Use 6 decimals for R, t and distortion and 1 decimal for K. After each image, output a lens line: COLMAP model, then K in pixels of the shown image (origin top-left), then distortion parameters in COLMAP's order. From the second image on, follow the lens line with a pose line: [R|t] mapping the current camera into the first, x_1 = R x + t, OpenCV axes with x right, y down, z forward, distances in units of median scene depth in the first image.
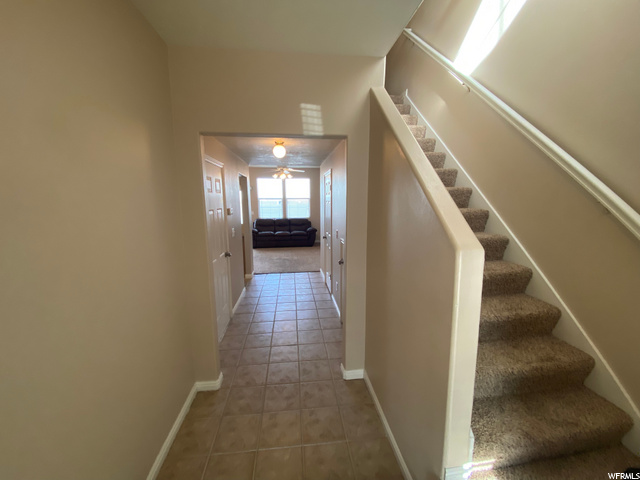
lens RADIAL K [[263.3, 0, 319.9], [0, 263.3, 239.2], [0, 0, 1]] dist [0.019552, -0.002533]
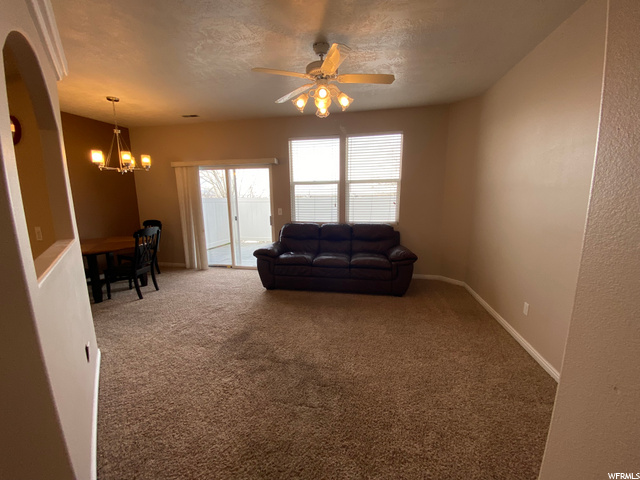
lens RADIAL K [[263.3, 0, 321.3], [0, 263.3, 237.2], [0, 0, 1]] dist [0.019552, -0.002533]
pose [[0.953983, 0.039777, -0.297211, -0.030309], [-0.033795, 0.999110, 0.025239, -0.067349], [0.297950, -0.014033, 0.954478, 0.568431]]
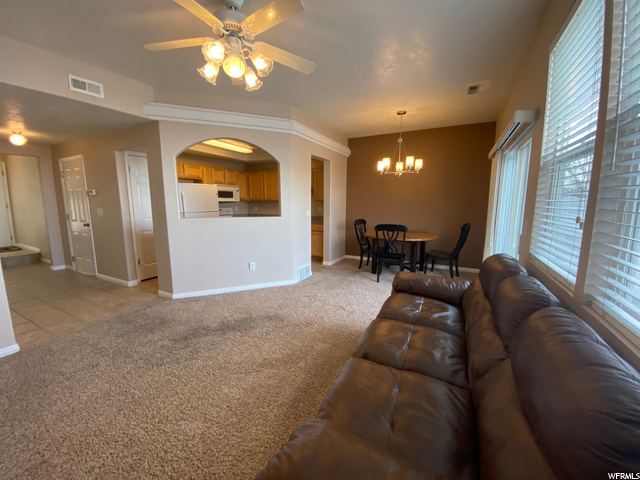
lens RADIAL K [[263.3, 0, 318.5], [0, 263.3, 238.0], [0, 0, 1]] dist [0.019552, -0.002533]
pose [[-0.577172, 0.121896, -0.807474, 0.029749], [-0.110517, 0.968040, 0.225131, -0.125935], [0.809110, 0.219179, -0.545254, 1.020748]]
